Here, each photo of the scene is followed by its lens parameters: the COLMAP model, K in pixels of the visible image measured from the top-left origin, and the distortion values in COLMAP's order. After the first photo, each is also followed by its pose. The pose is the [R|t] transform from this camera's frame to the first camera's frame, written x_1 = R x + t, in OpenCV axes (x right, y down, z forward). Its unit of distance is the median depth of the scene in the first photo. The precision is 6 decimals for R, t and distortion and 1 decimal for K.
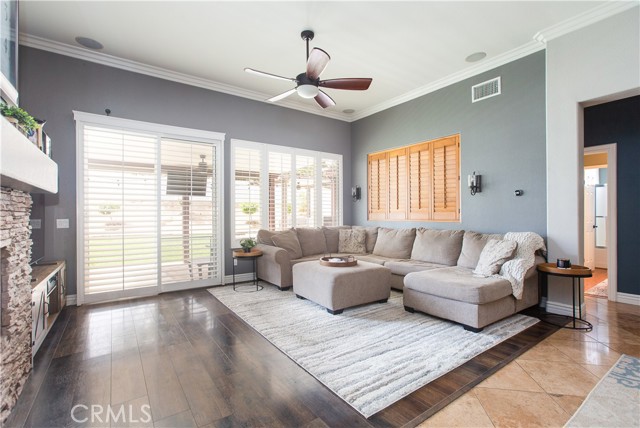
lens RADIAL K [[295.9, 0, 320.5], [0, 295.9, 217.0], [0, 0, 1]] dist [-0.000737, 0.001283]
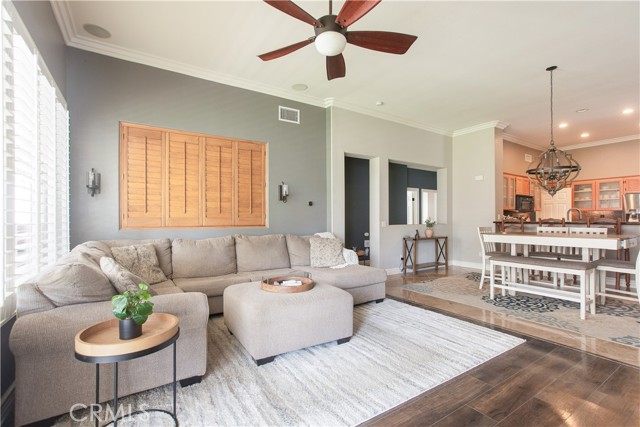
lens RADIAL K [[295.9, 0, 320.5], [0, 295.9, 216.5], [0, 0, 1]] dist [-0.000737, 0.001283]
pose [[0.044626, 0.013258, 0.998916, -0.556488], [0.011177, 0.999843, -0.013770, -0.003310], [-0.998941, 0.011779, 0.044471, 0.740604]]
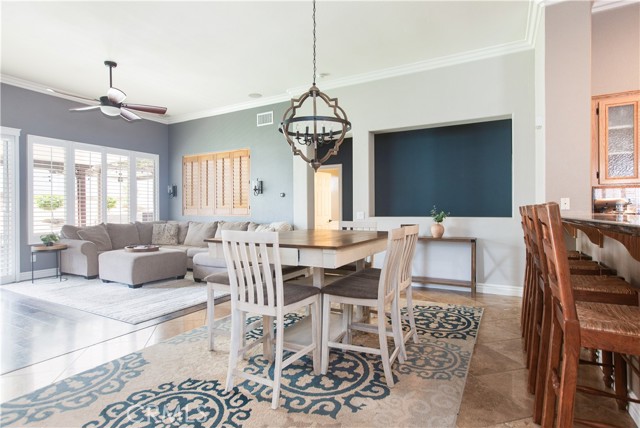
lens RADIAL K [[339.3, 0, 316.2], [0, 339.3, 211.2], [0, 0, 1]] dist [-0.023583, 0.024242]
pose [[0.906894, -0.002703, 0.421351, 0.102253], [0.005886, 0.999963, -0.006254, 0.007138], [-0.421318, 0.008151, 0.906876, -0.461748]]
